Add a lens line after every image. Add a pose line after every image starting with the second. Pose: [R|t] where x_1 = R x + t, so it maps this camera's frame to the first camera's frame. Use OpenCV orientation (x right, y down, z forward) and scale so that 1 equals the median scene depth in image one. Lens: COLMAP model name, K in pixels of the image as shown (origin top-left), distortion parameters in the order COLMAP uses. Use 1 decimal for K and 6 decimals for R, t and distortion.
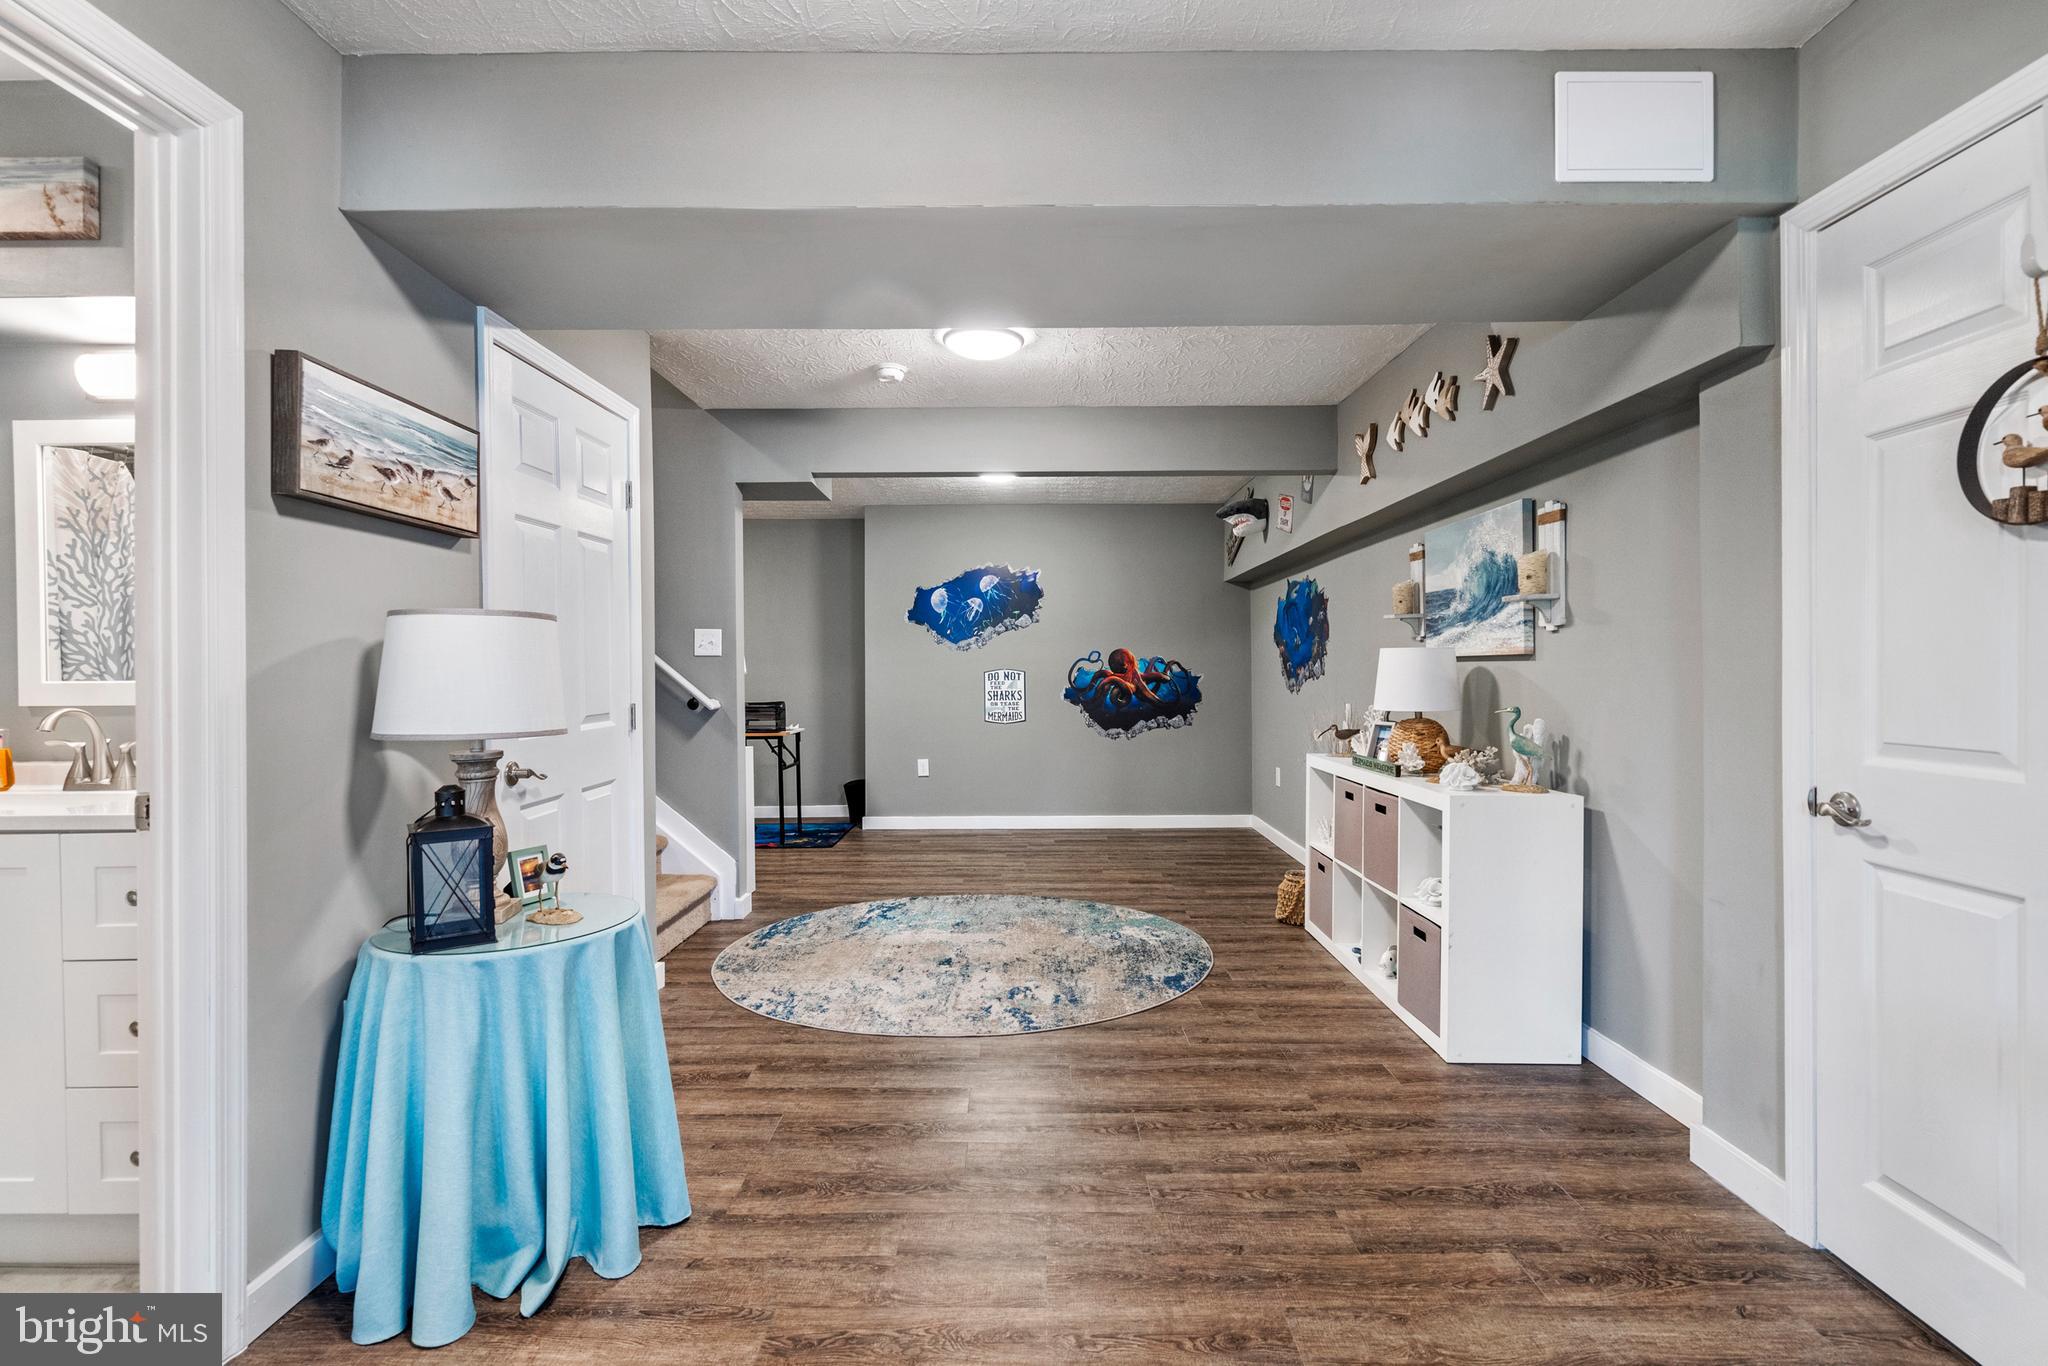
lens RADIAL K [[956.7, 0, 1040.4], [0, 956.7, 686.7], [0, 0, 1]] dist [-0.007567, 0.002828]
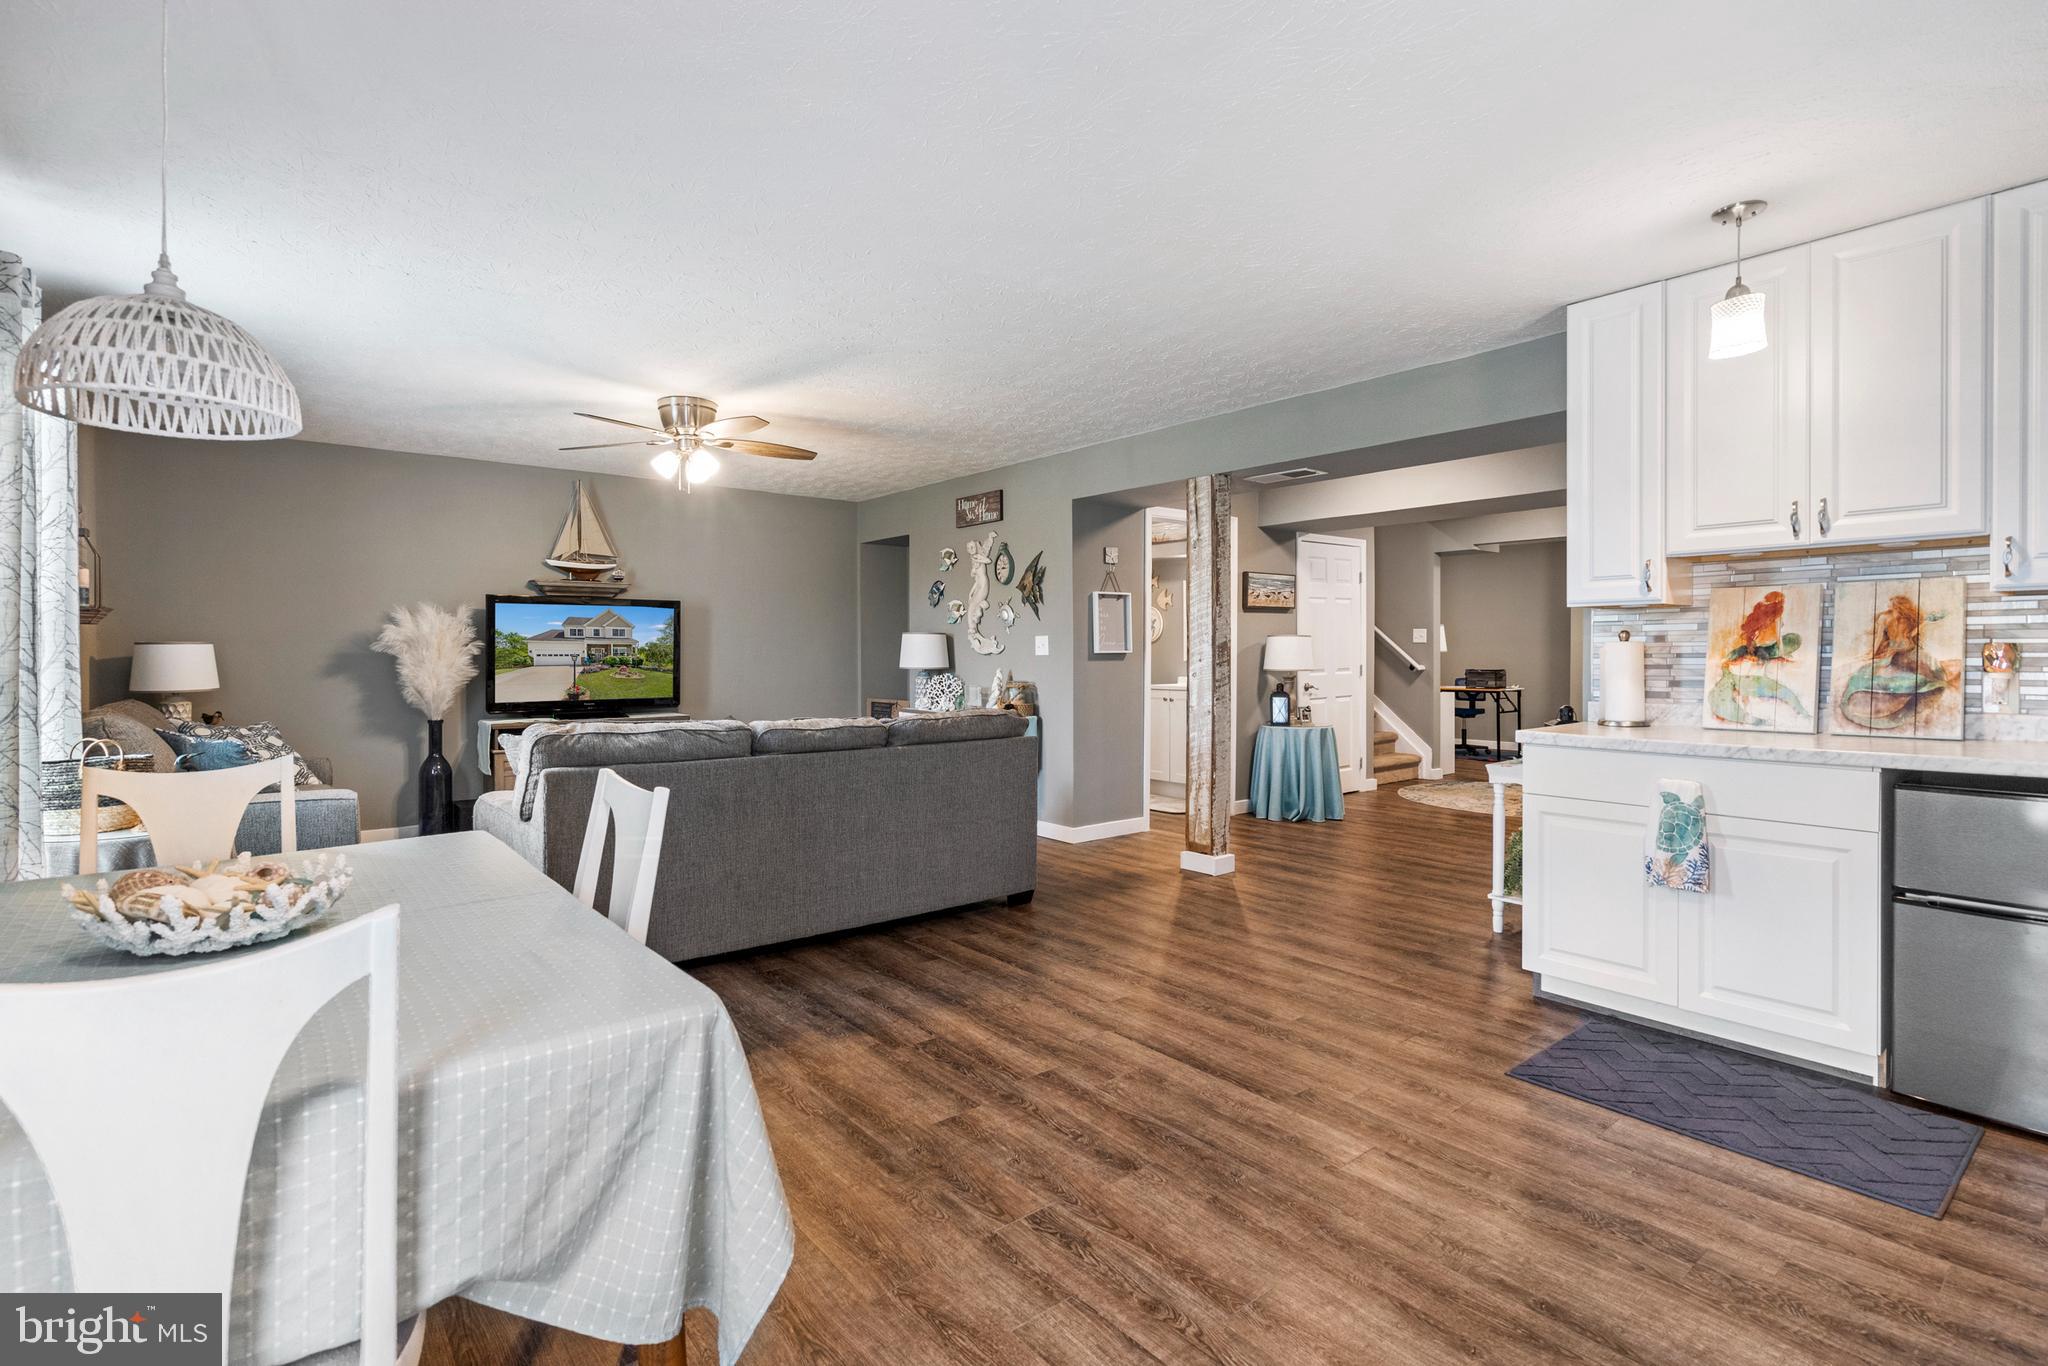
lens RADIAL K [[956.7, 0, 1028.7], [0, 956.7, 671.6], [0, 0, 1]] dist [-0.007567, 0.002828]
pose [[0.631073, 0.018635, -0.775500, 1.567065], [-0.011072, 0.999826, 0.015015, 0.014333], [0.775644, -0.000890, 0.631170, -2.003177]]
